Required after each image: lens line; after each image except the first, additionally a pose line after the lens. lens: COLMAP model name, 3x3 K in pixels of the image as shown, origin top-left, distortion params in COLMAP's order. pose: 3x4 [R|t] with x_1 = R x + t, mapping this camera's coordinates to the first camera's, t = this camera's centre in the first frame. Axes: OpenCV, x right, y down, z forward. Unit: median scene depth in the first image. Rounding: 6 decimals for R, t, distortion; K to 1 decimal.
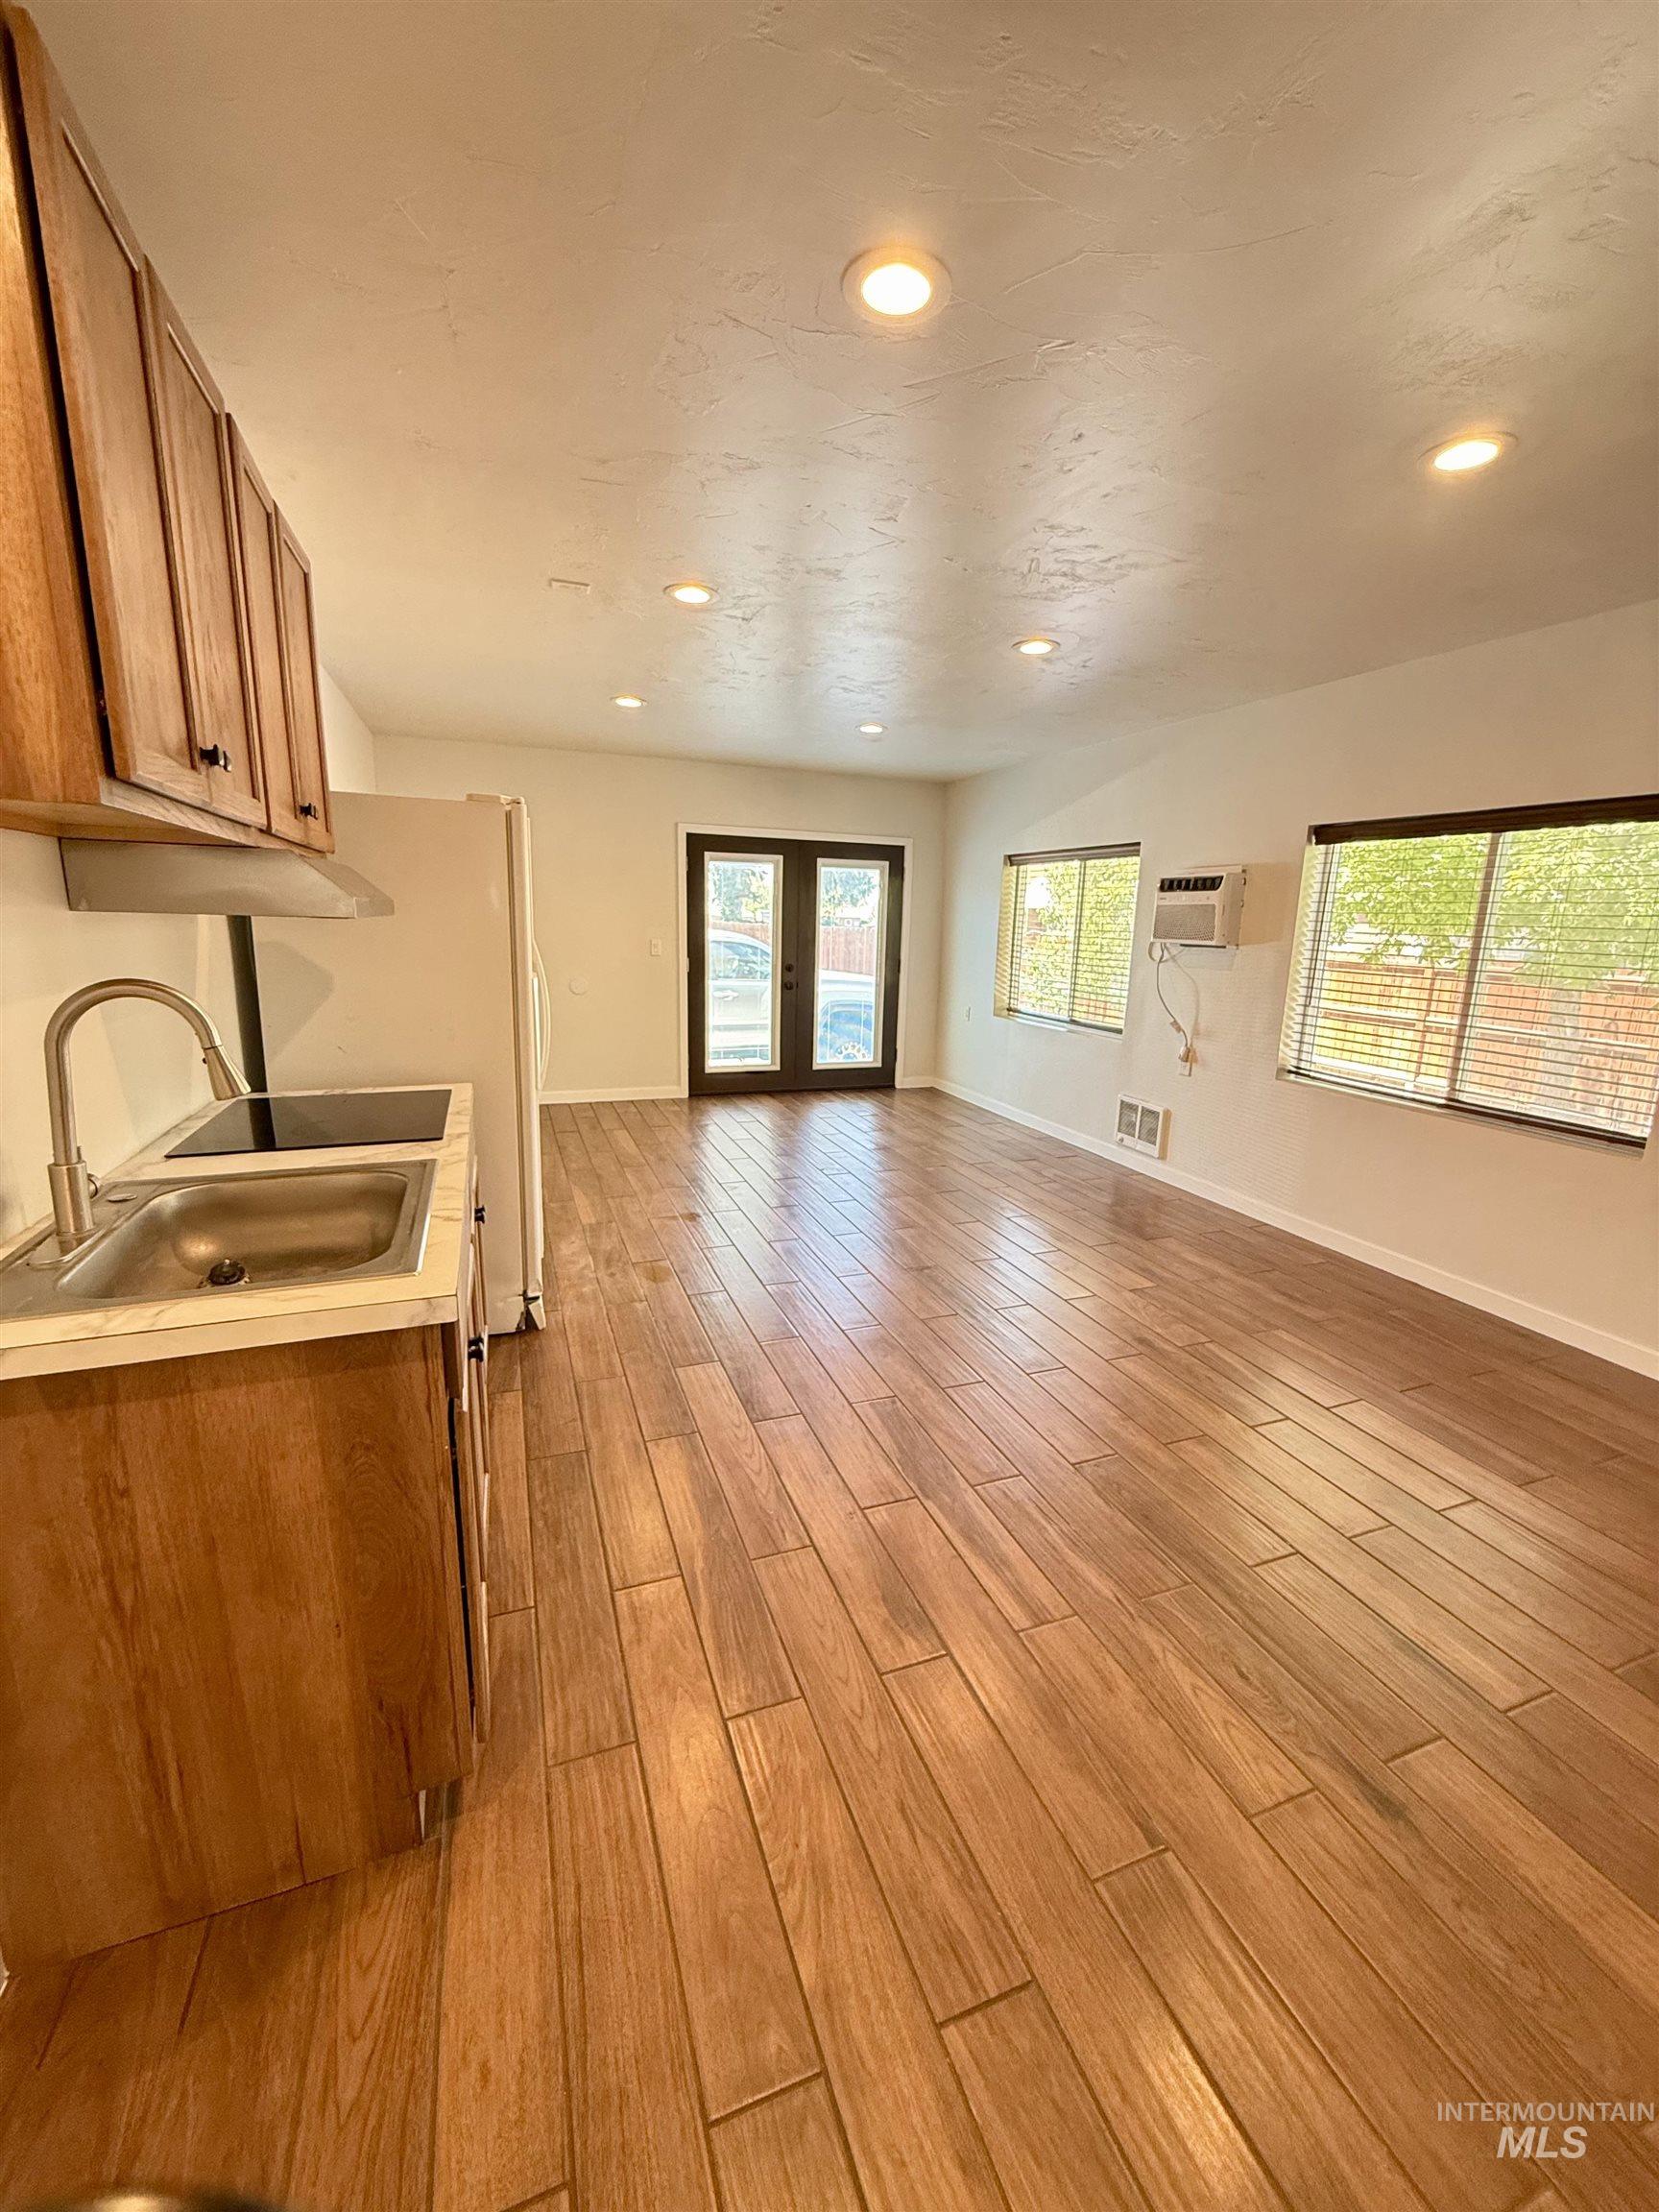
lens RADIAL K [[883.4, 0, 835.0], [0, 883.4, 1109.1], [0, 0, 1]] dist [-0.000926, 0.000209]
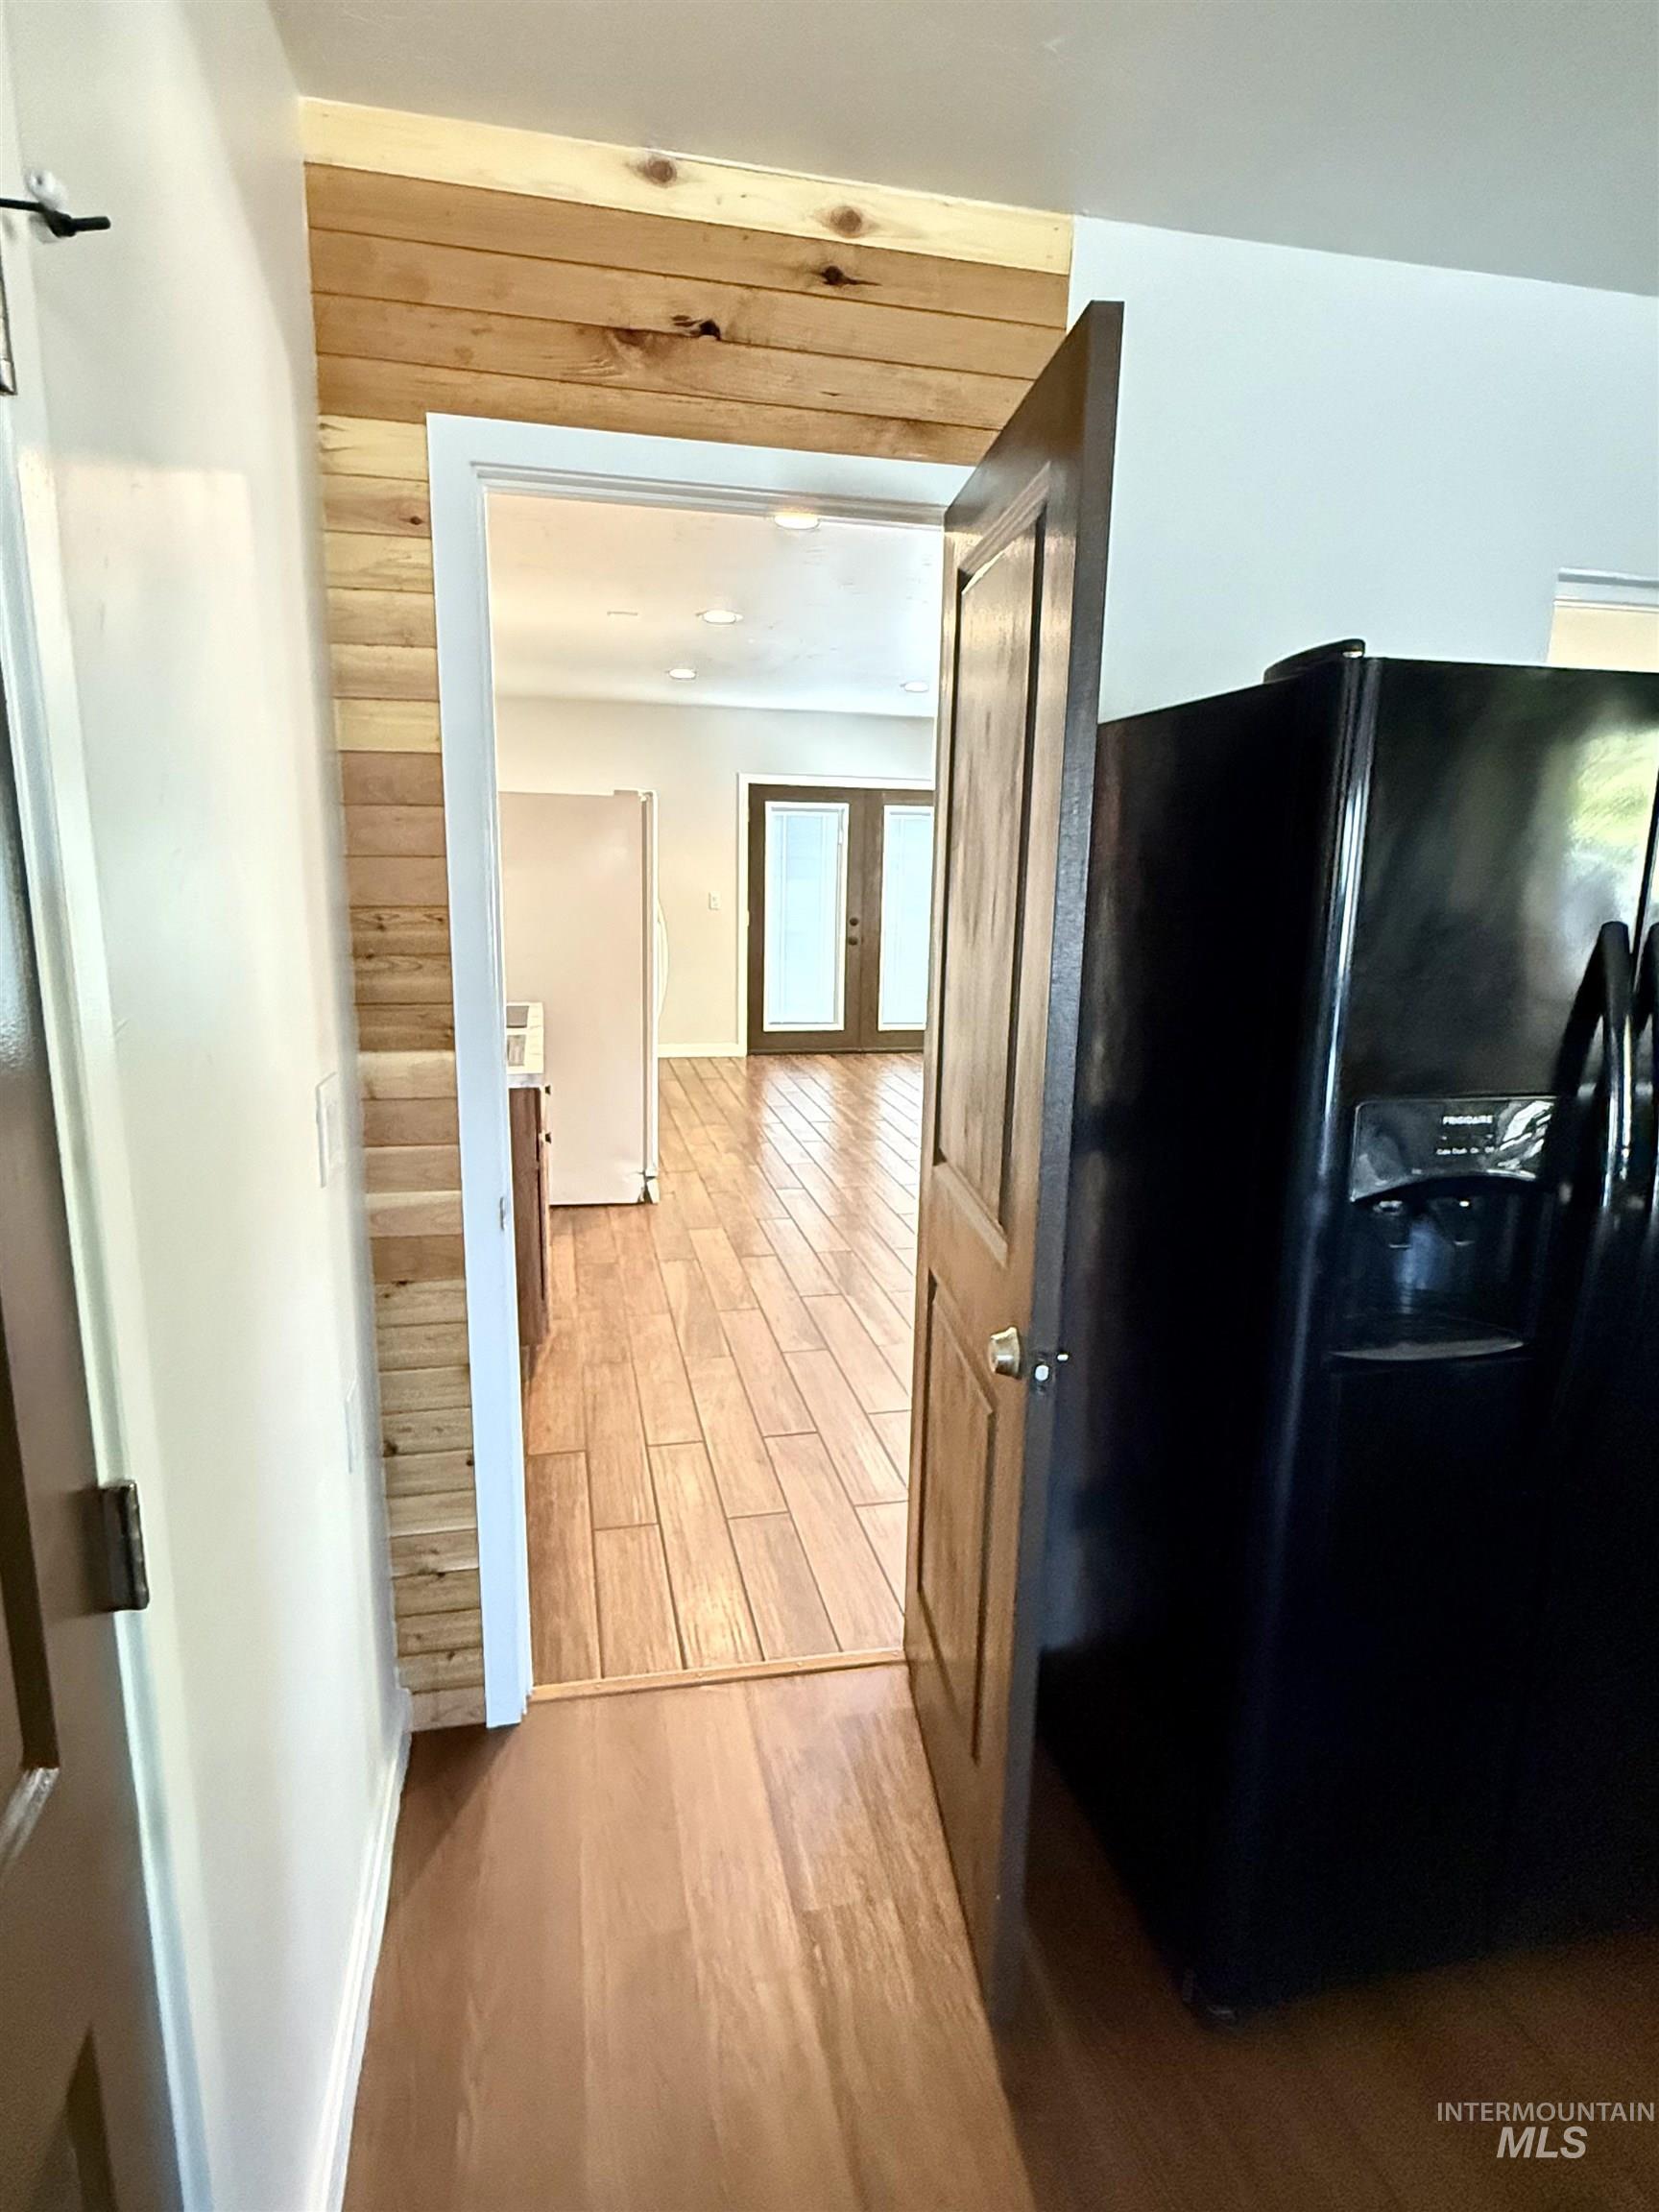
lens RADIAL K [[1209.8, 0, 834.7], [0, 1209.8, 1109.0], [0, 0, 1]] dist [-0.001214, -0.000475]
pose [[0.990888, 0.024203, -0.132498, 0.112681], [-0.025055, 0.999675, -0.004760, 0.052014], [0.132339, 0.008036, 0.991172, -0.312669]]
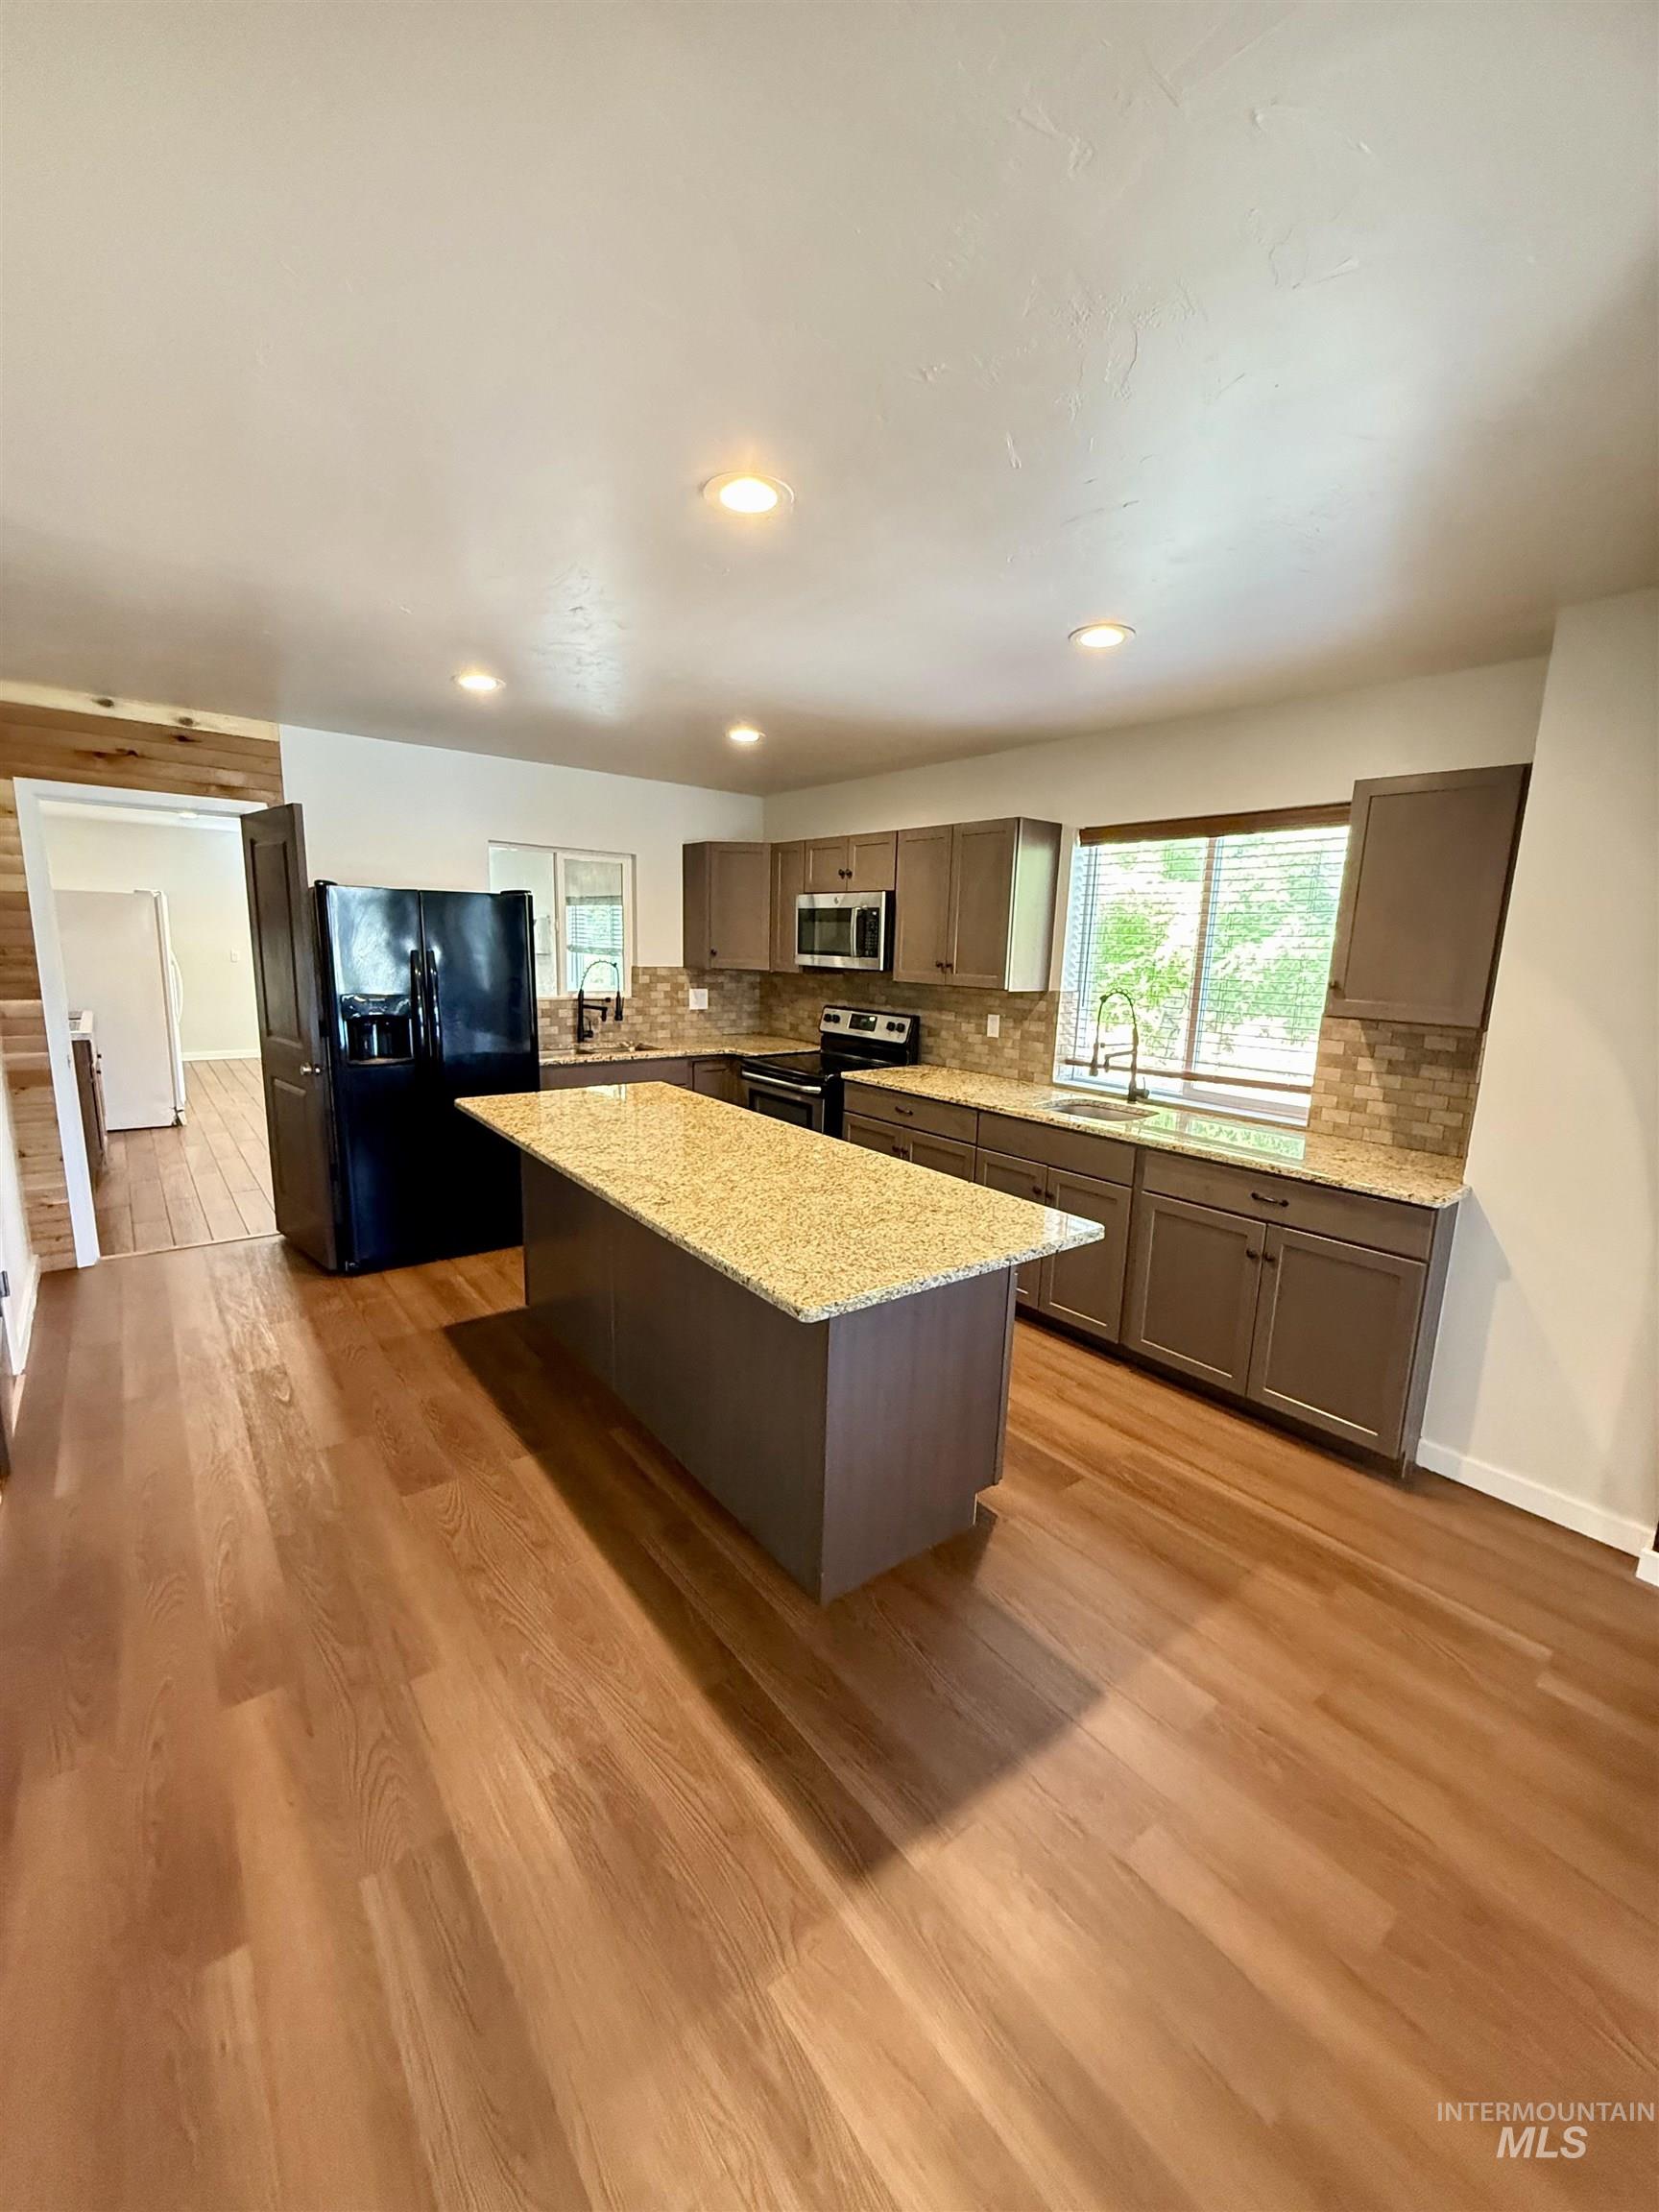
lens RADIAL K [[883.4, 0, 830.9], [0, 883.4, 1106.6], [0, 0, 1]] dist [-0.000926, 0.000209]
pose [[0.951568, -0.050732, 0.303223, 0.303561], [0.056230, 0.998373, -0.009420, 0.147192], [-0.302252, 0.026014, 0.952873, -0.759393]]
